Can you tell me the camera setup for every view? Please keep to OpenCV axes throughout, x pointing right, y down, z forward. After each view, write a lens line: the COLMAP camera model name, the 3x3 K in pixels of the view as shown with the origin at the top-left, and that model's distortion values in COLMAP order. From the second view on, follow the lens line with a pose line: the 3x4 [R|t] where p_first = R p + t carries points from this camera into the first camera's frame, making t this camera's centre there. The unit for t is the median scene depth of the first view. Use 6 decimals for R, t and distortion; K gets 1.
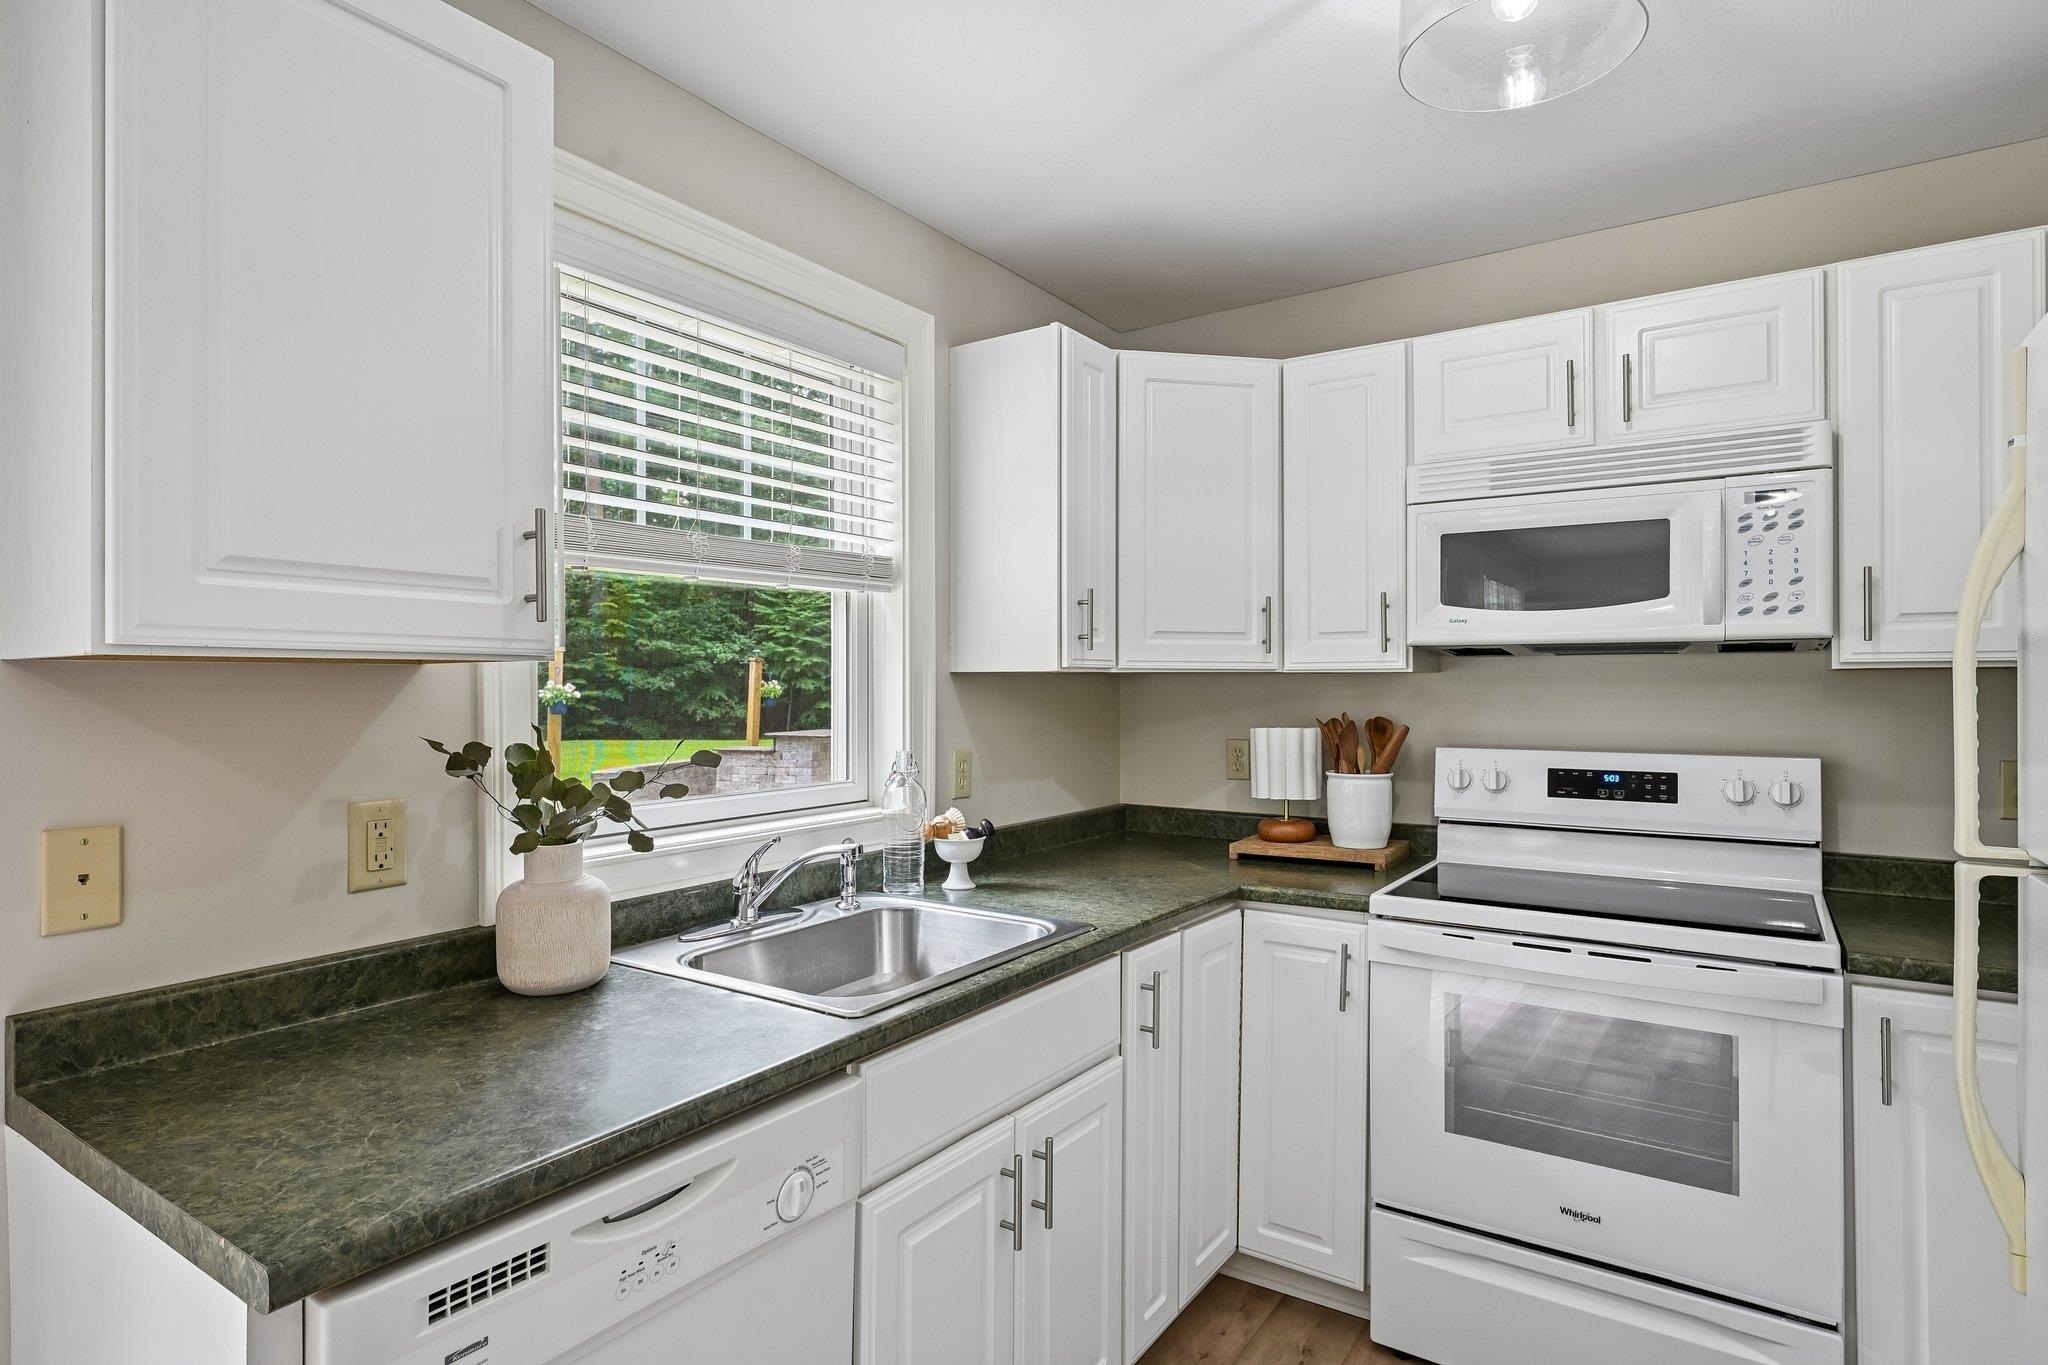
lens RADIAL K [[1085.6, 0, 1025.0], [0, 1085.6, 679.3], [0, 0, 1]] dist [-0.002702, 0.000009]
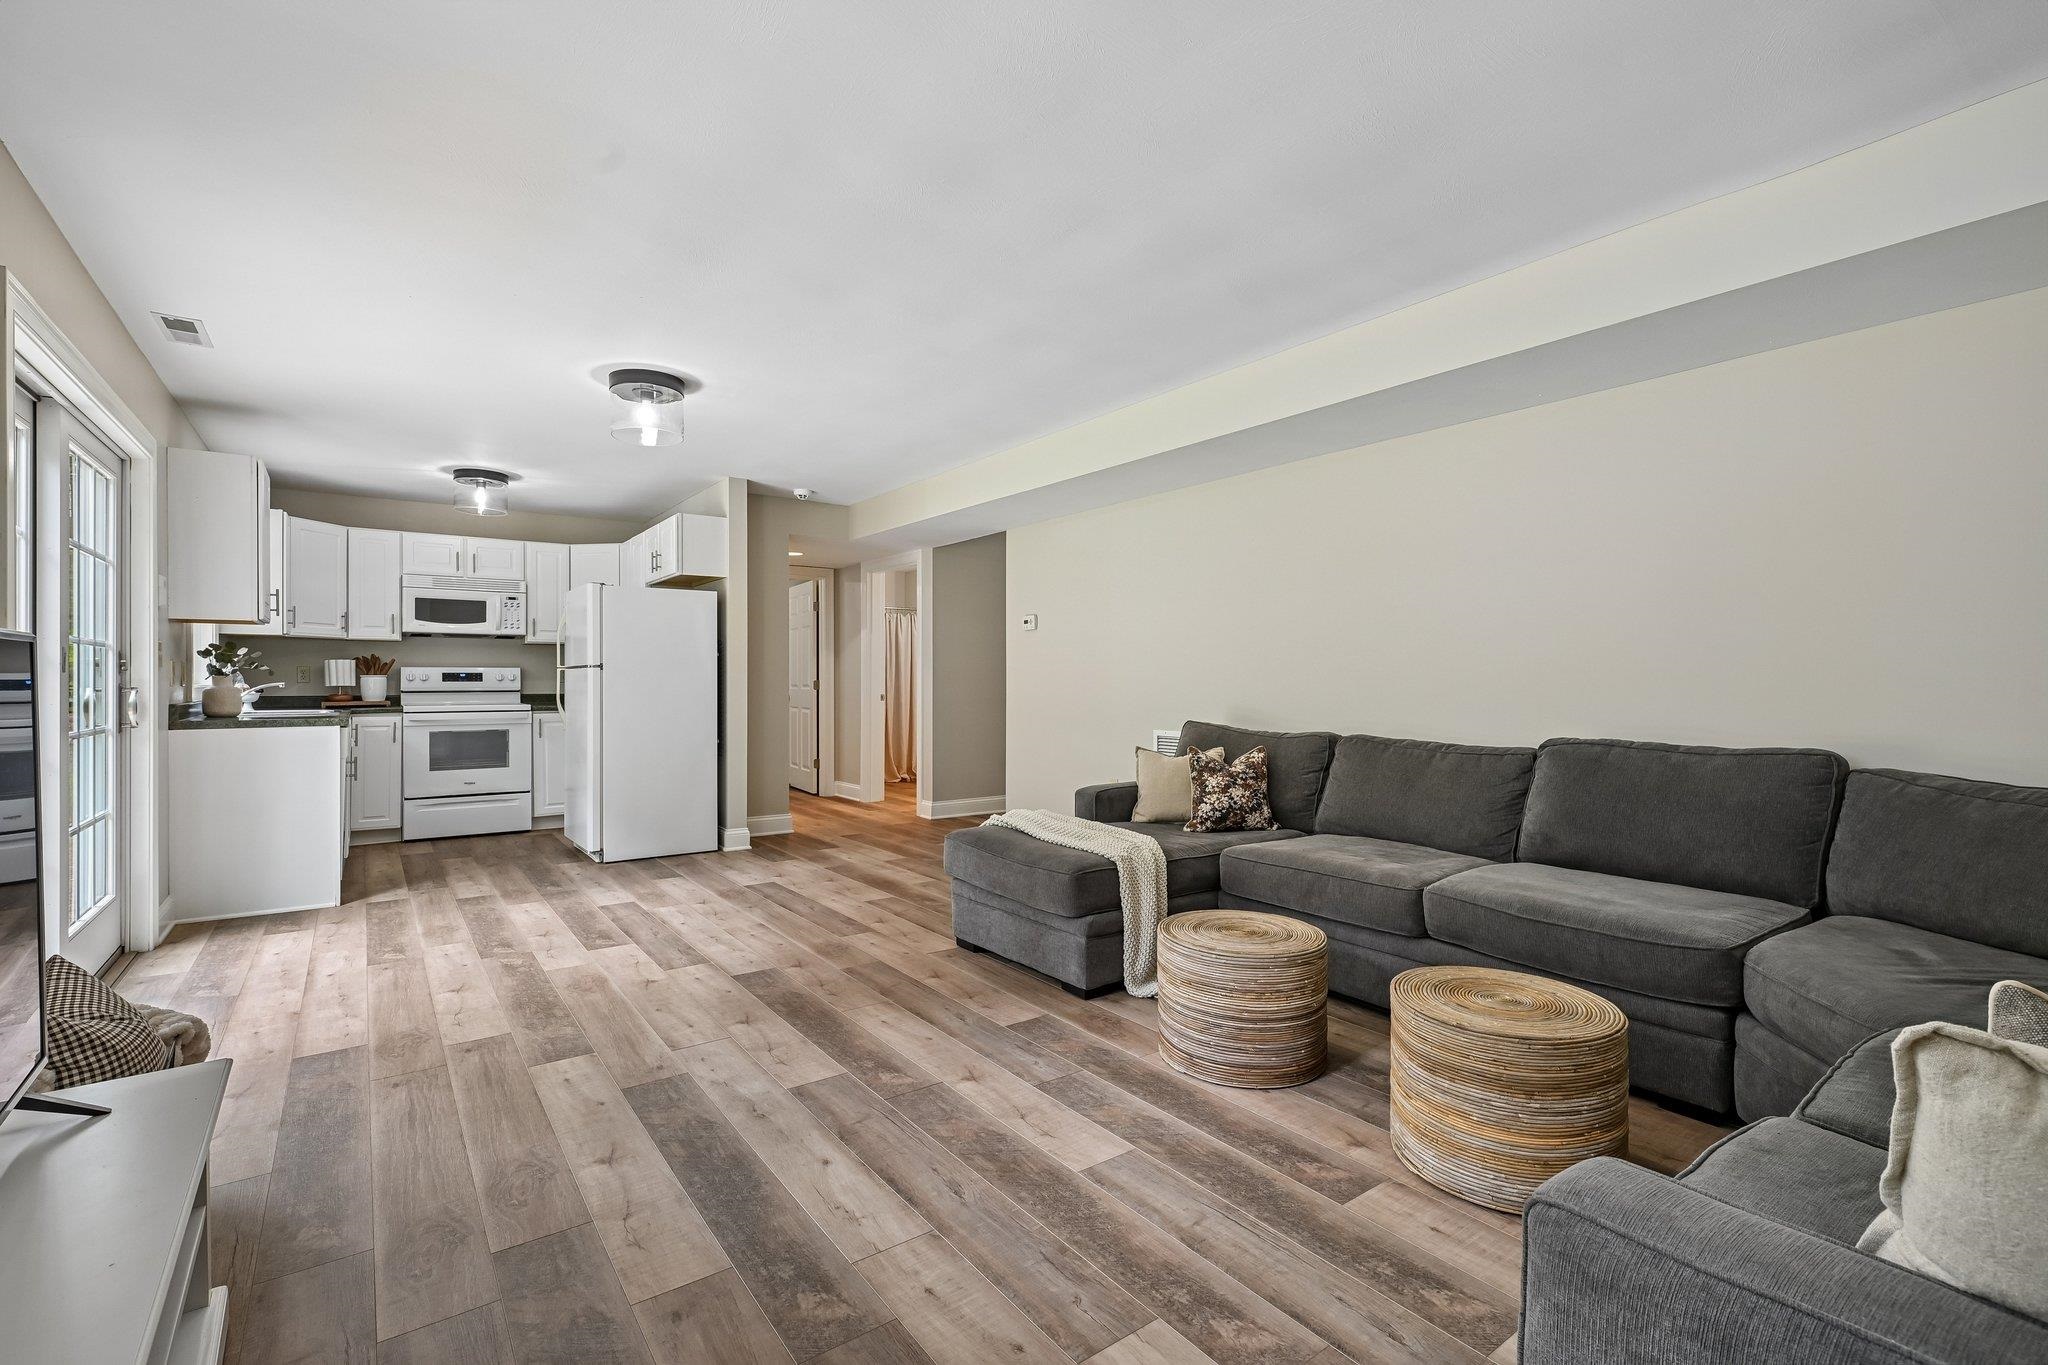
lens RADIAL K [[928.0, 0, 1025.2], [0, 928.0, 683.0], [0, 0, 1]] dist [-0.000203, 0.000546]
pose [[0.356020, 0.001921, 0.934477, -1.529185], [-0.003738, 0.999993, -0.000631, 0.112956], [-0.934471, -0.003269, 0.356024, -1.650243]]
